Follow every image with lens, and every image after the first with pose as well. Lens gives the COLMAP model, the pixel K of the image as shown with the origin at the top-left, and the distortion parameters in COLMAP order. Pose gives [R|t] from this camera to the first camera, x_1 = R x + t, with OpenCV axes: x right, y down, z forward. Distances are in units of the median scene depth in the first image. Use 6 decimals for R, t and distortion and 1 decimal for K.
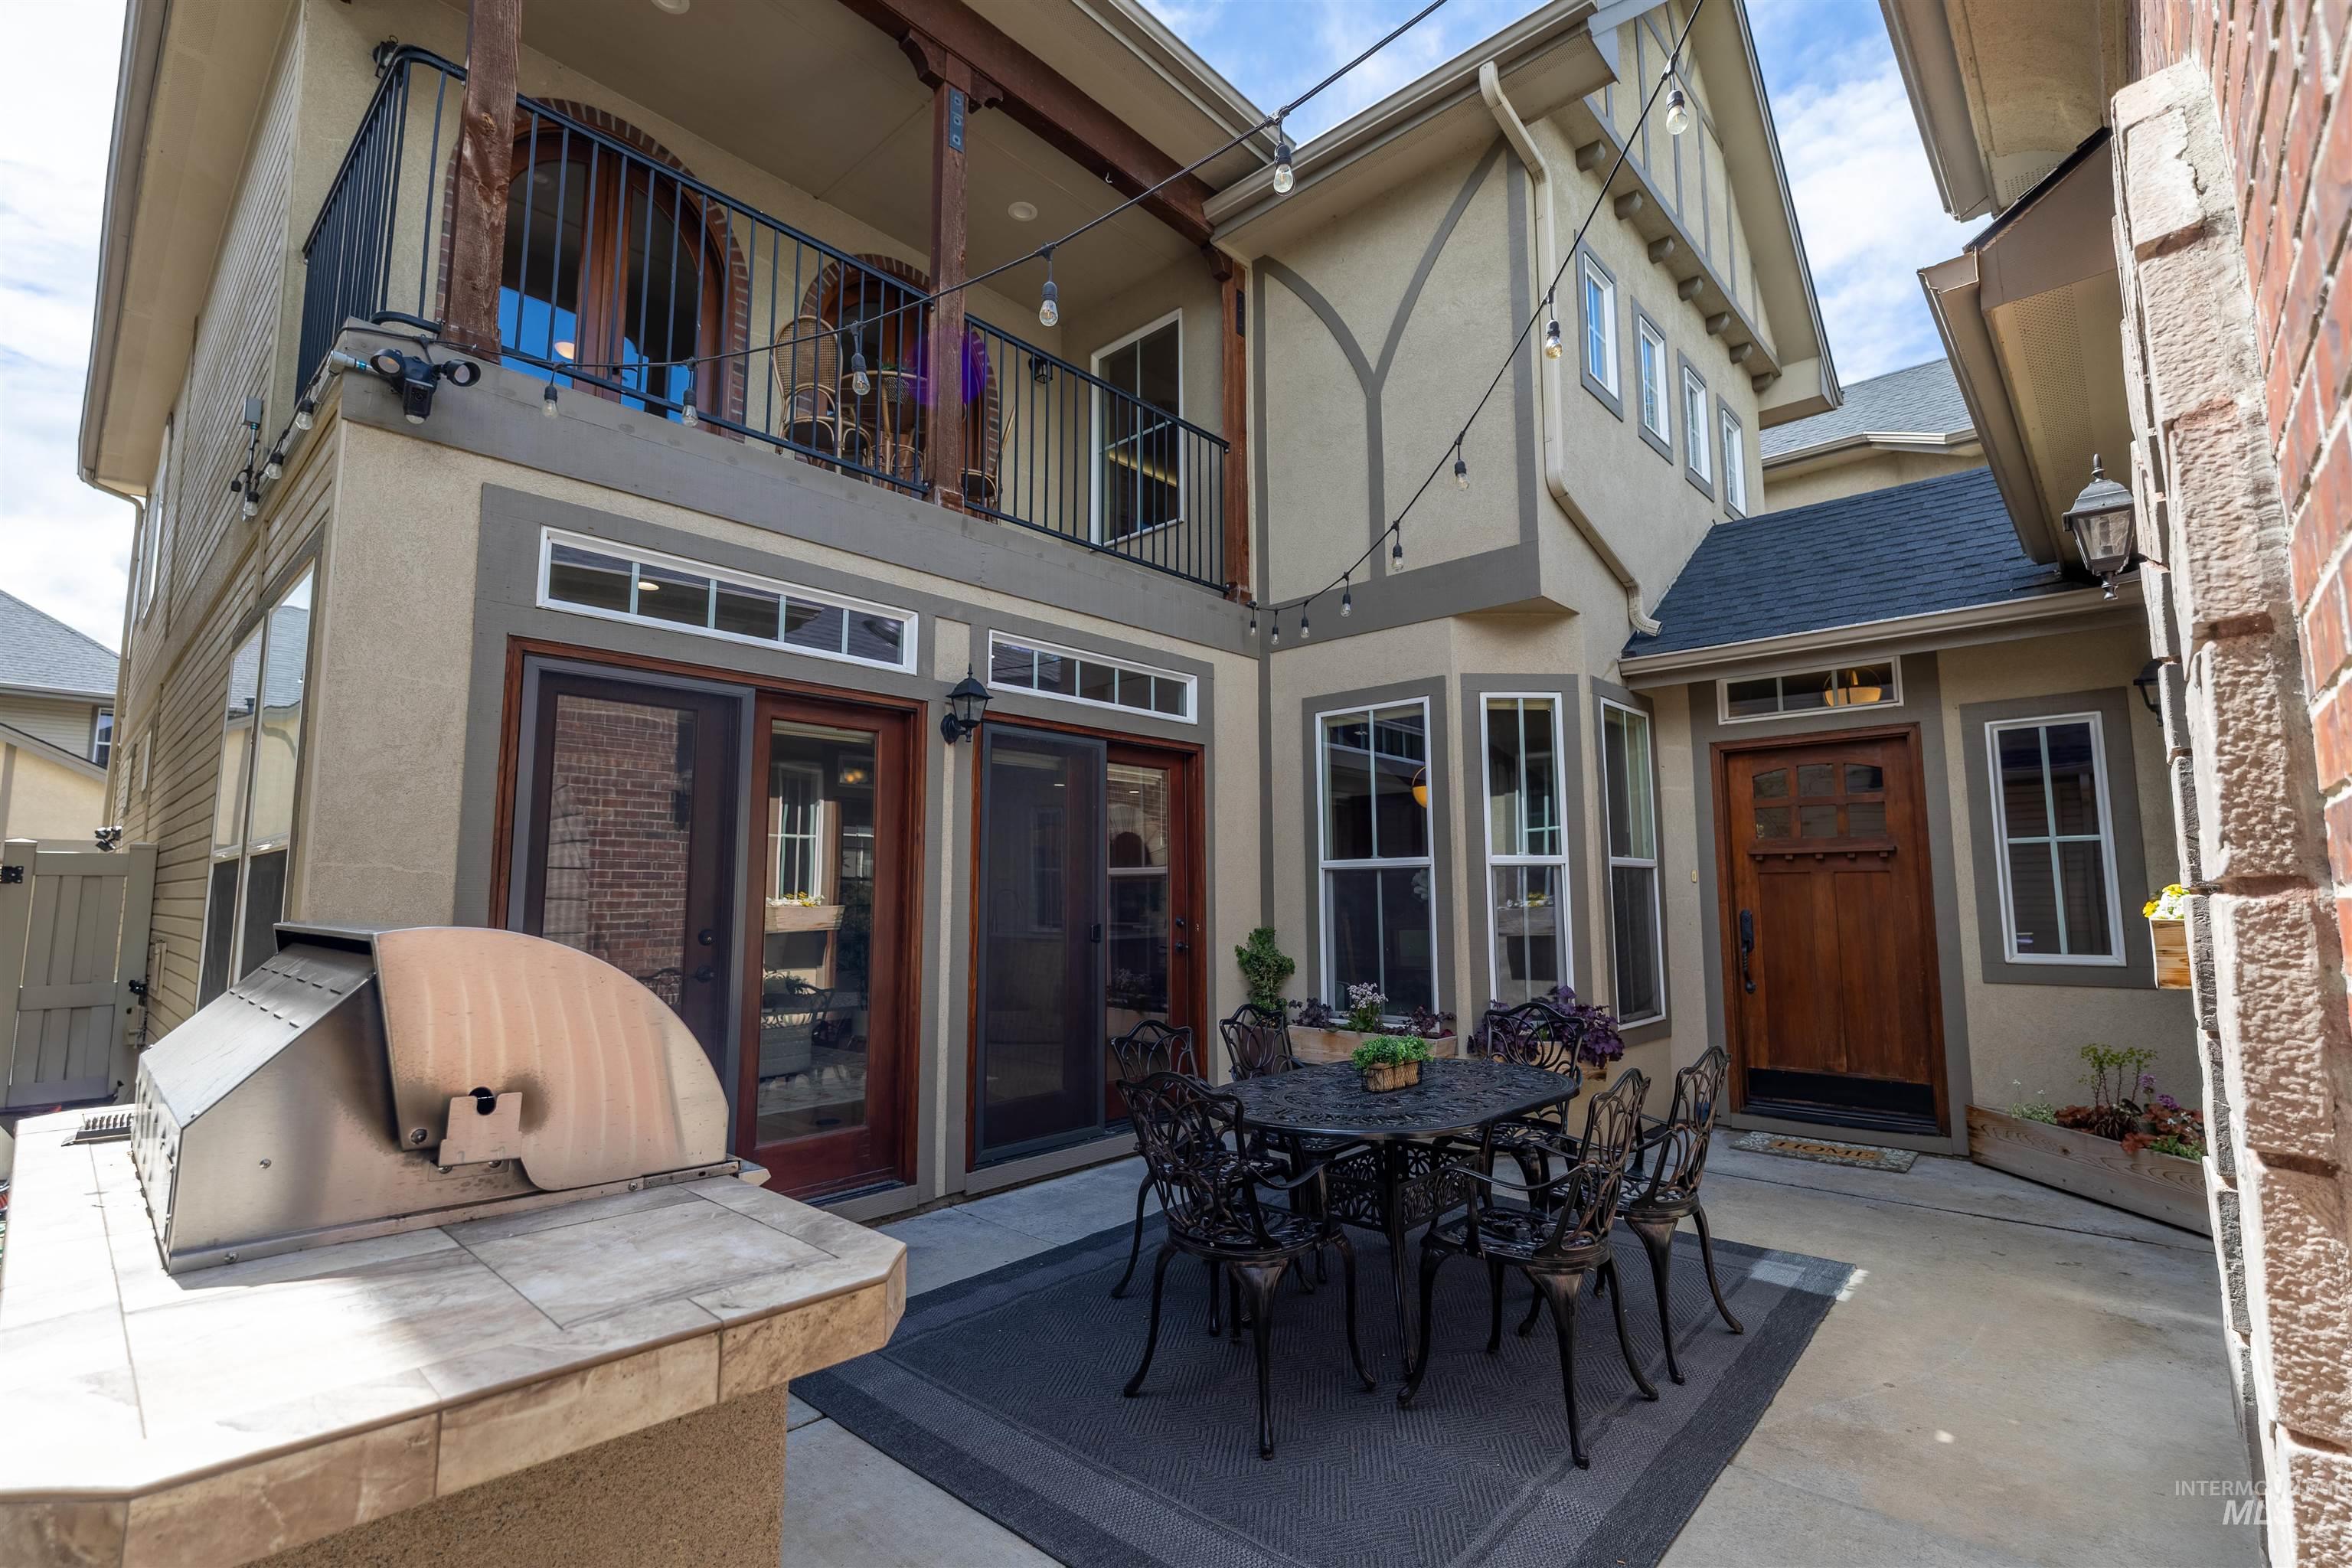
lens RADIAL K [[1038.8, 0, 1176.0], [0, 1038.8, 784.0], [0, 0, 1]] dist [-0.001468, -0.000319]
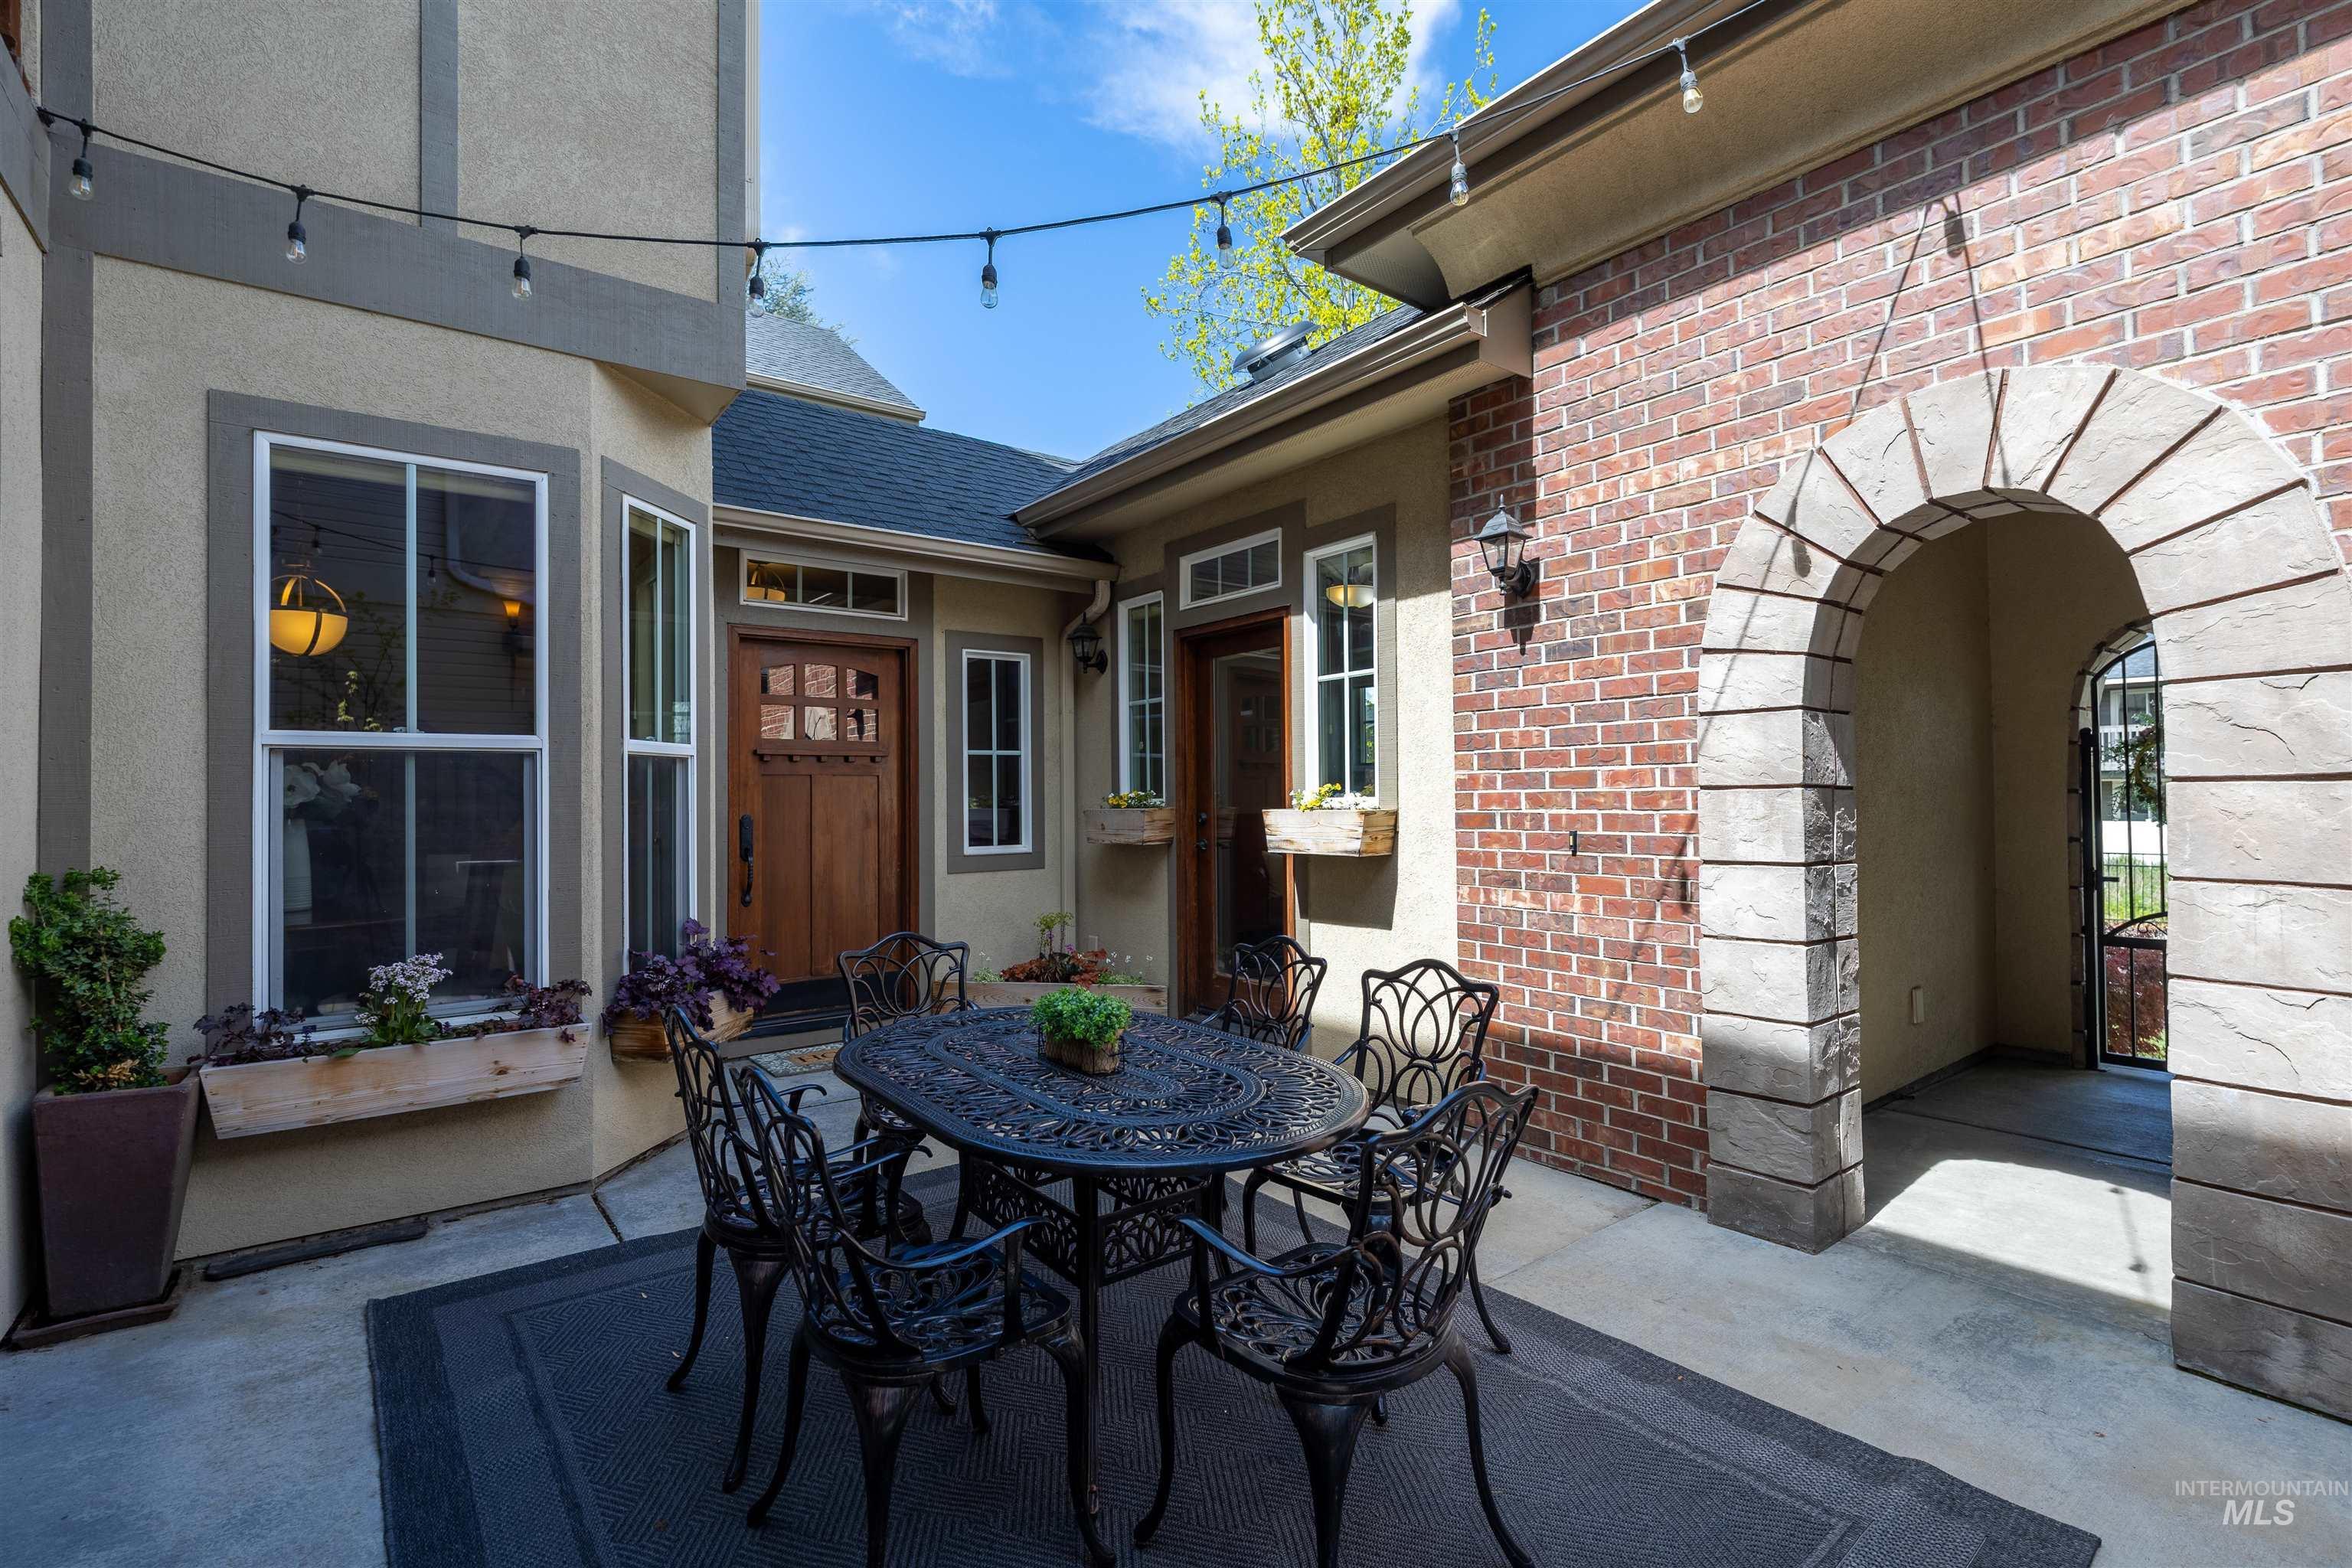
lens RADIAL K [[1038.8, 0, 1176.0], [0, 1038.8, 784.0], [0, 0, 1]] dist [-0.001468, -0.000319]
pose [[0.193838, 0.015105, 0.980917, -0.287371], [-0.095928, 0.995382, 0.003628, 0.059776], [-0.976332, -0.094801, 0.194392, 0.505307]]
